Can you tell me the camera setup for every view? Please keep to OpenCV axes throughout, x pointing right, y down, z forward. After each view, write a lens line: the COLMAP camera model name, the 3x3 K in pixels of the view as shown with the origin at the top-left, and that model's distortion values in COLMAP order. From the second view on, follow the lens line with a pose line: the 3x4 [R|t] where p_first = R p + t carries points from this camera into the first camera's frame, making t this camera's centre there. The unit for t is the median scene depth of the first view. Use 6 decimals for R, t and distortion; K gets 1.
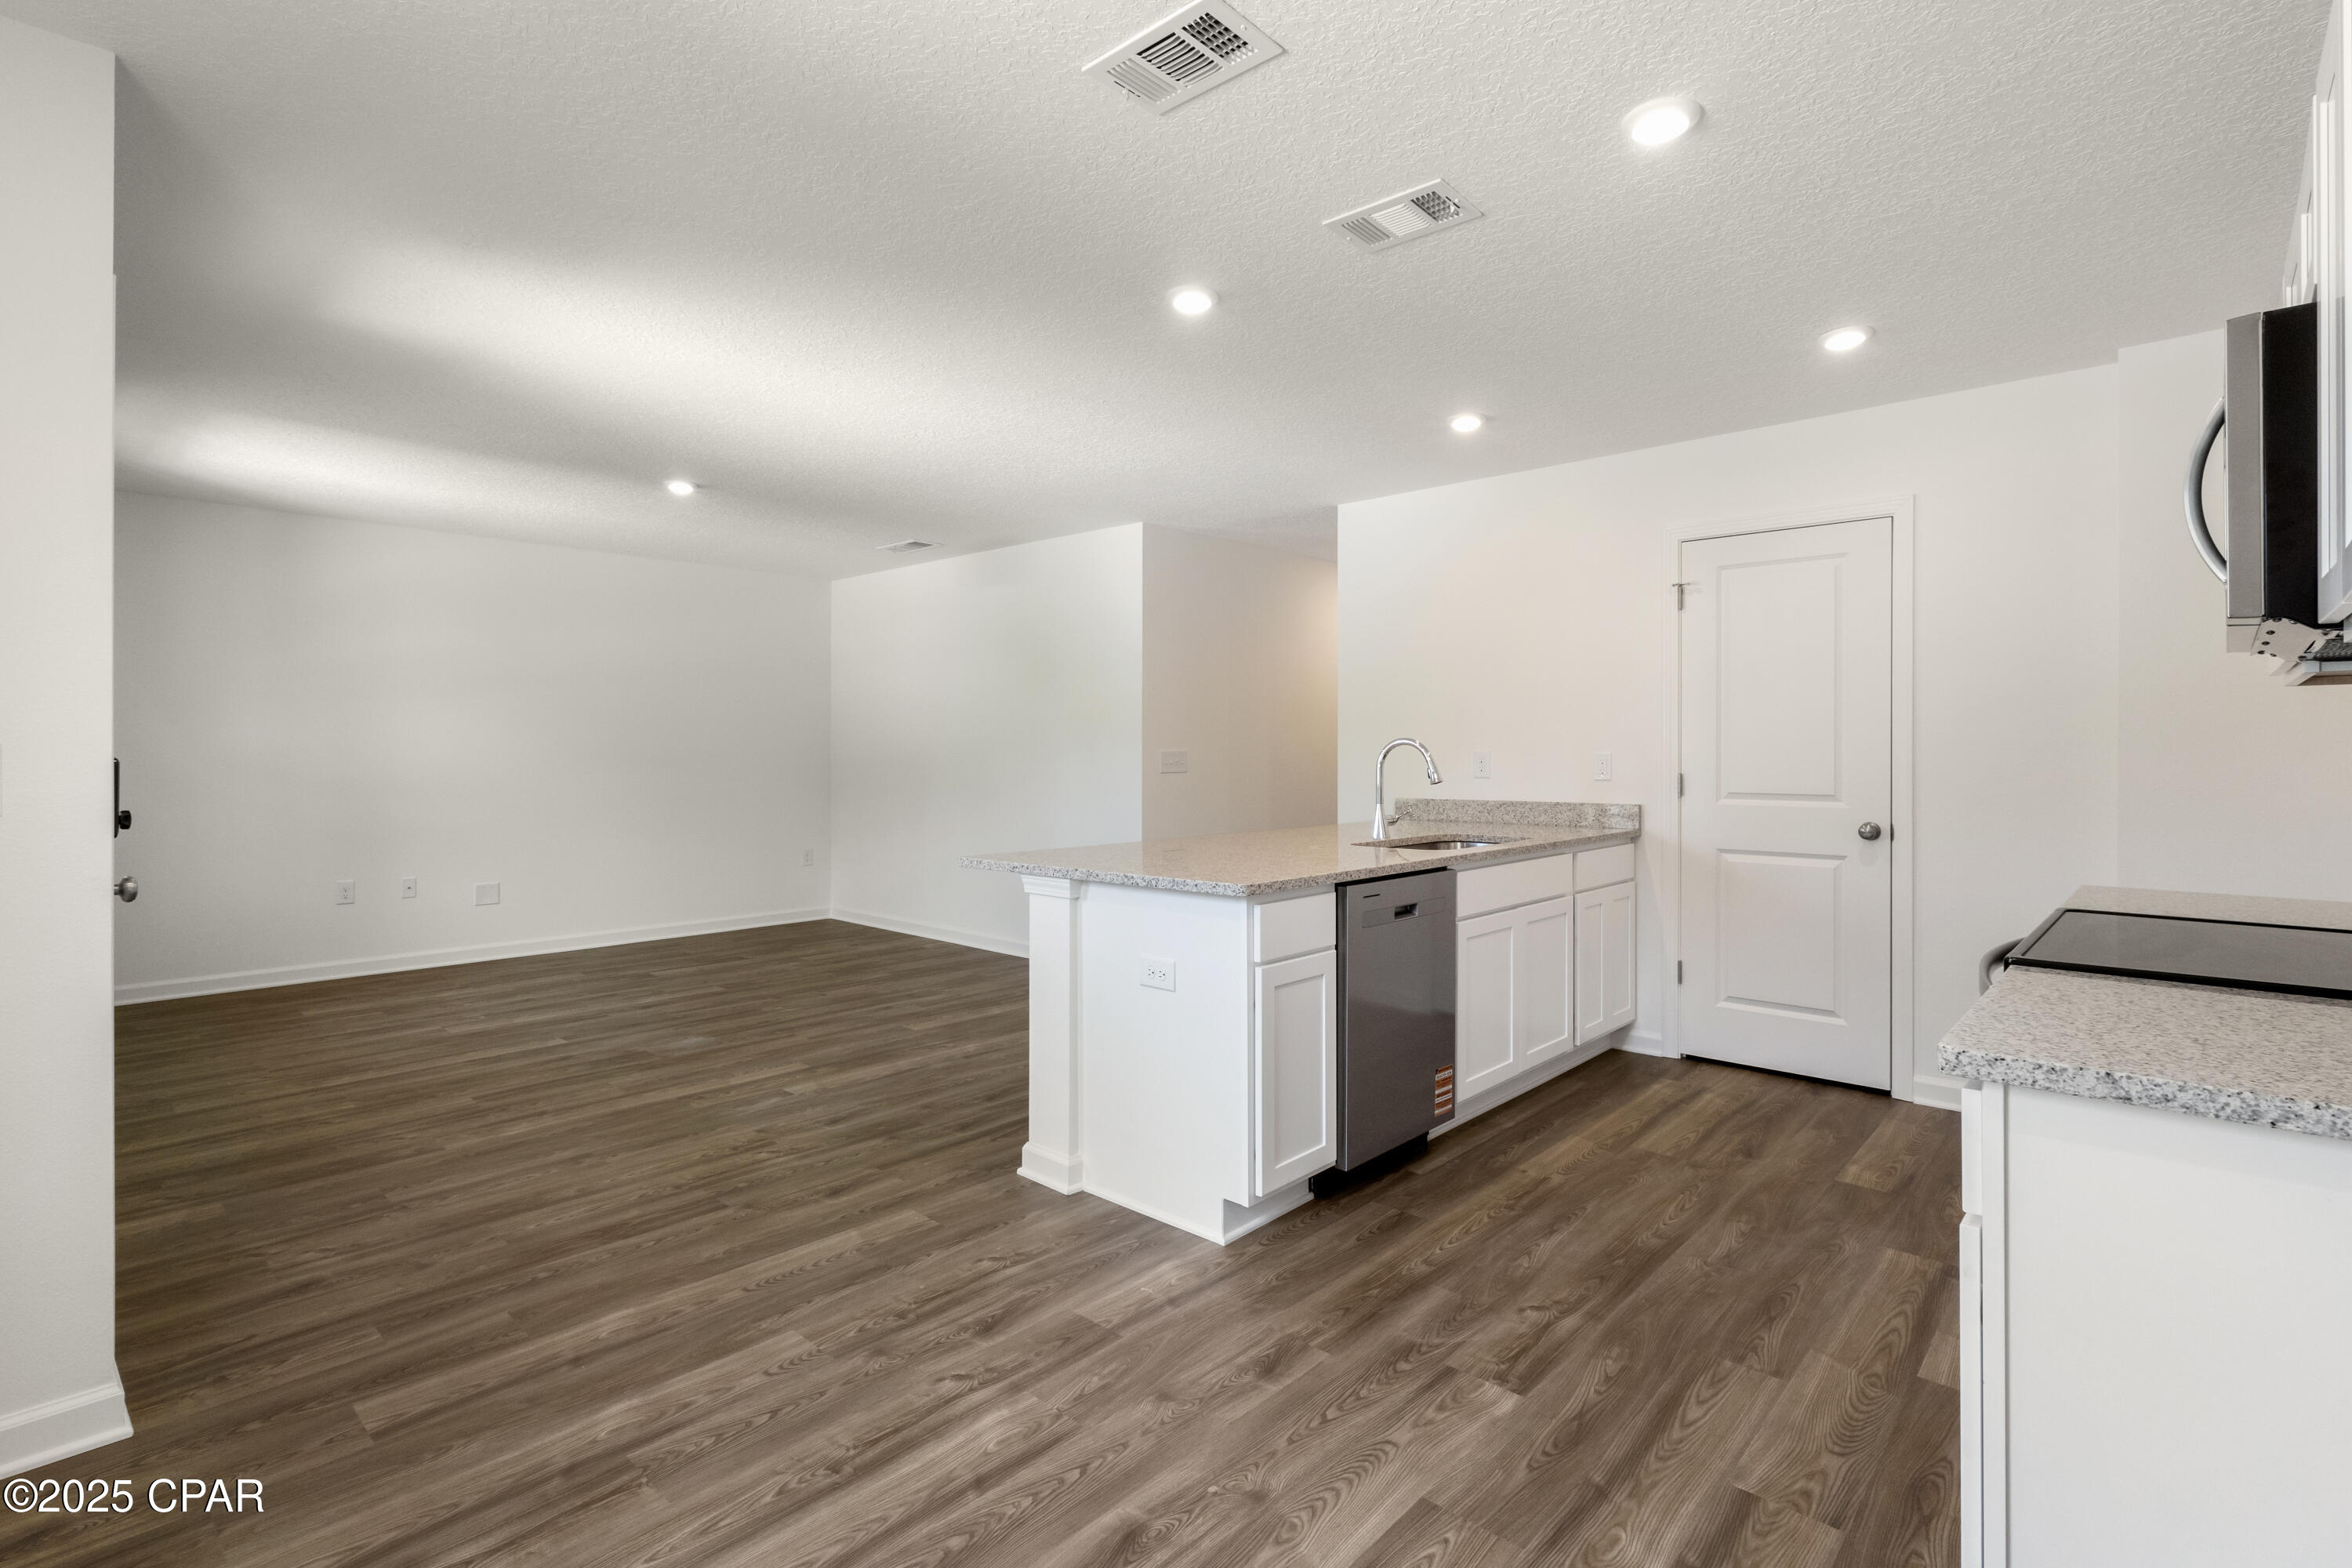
lens RADIAL K [[1101.8, 0, 1173.4], [0, 1101.8, 768.7], [0, 0, 1]] dist [-0.000557, -0.000253]
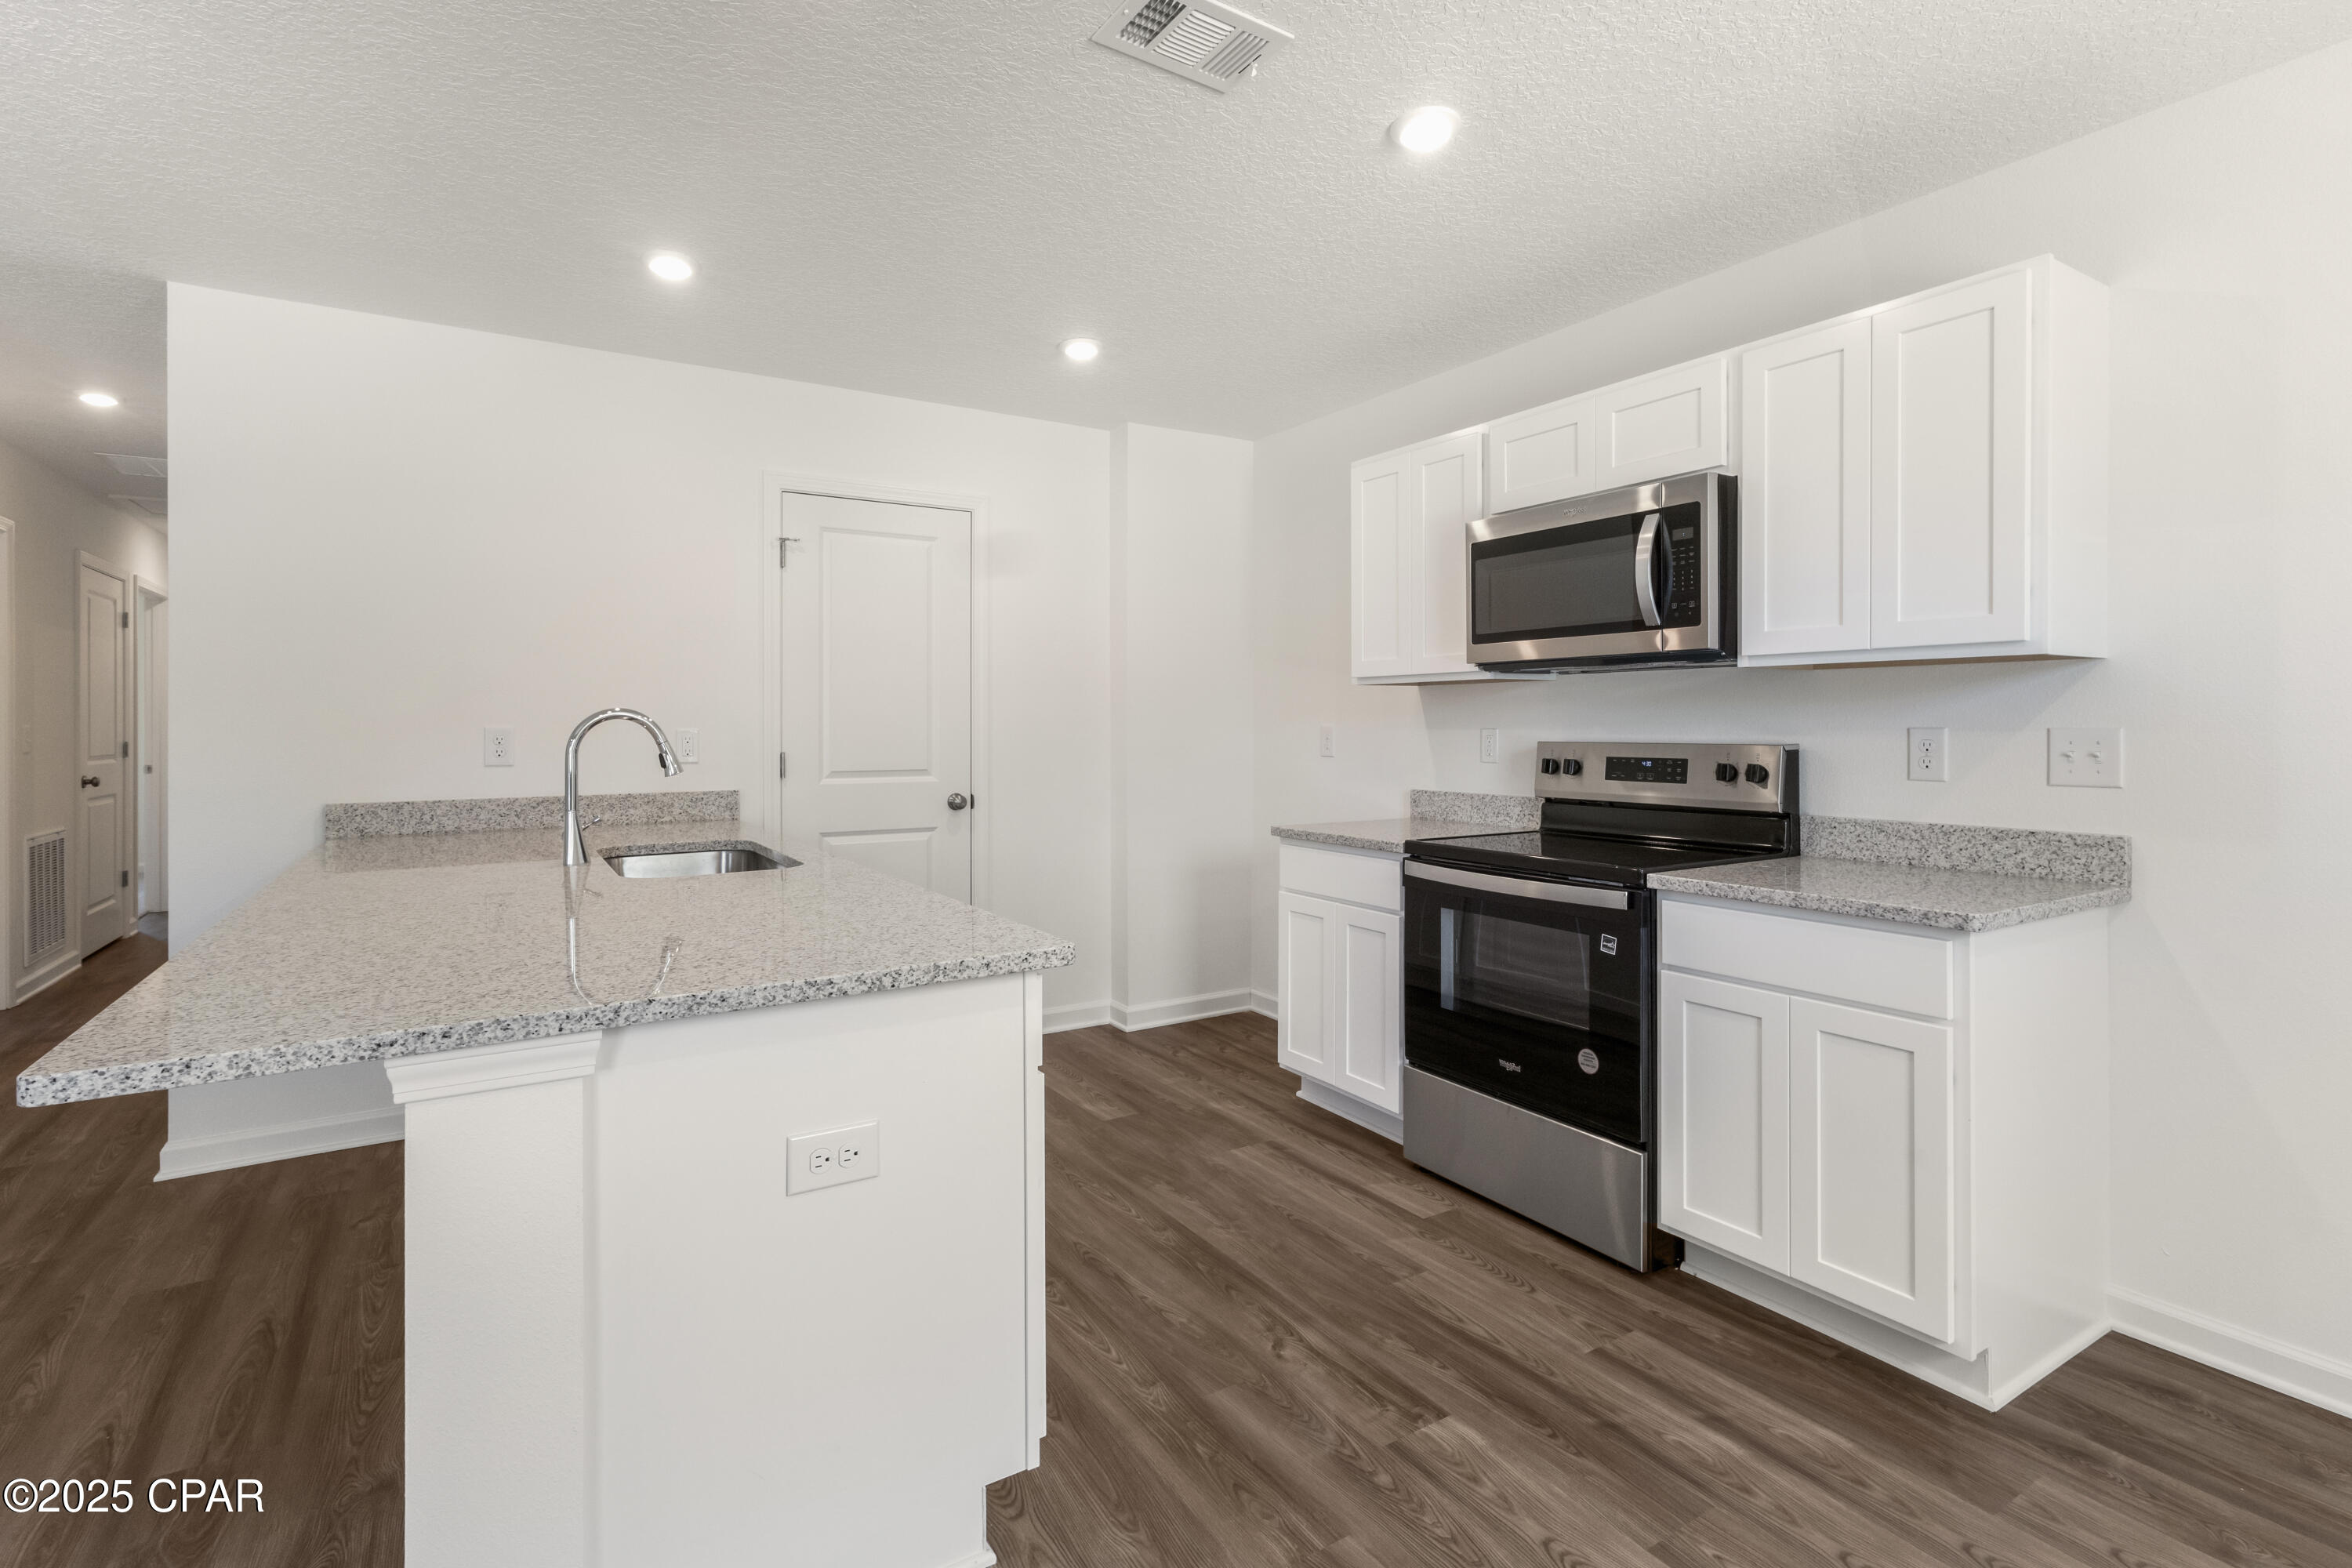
lens RADIAL K [[1101.8, 0, 1161.2], [0, 1101.8, 731.2], [0, 0, 1]] dist [-0.000557, -0.000253]
pose [[0.270638, -0.004532, 0.962670, -0.514189], [0.017416, 0.999848, -0.000189, -0.011644], [-0.962524, 0.016817, 0.270676, 0.774033]]
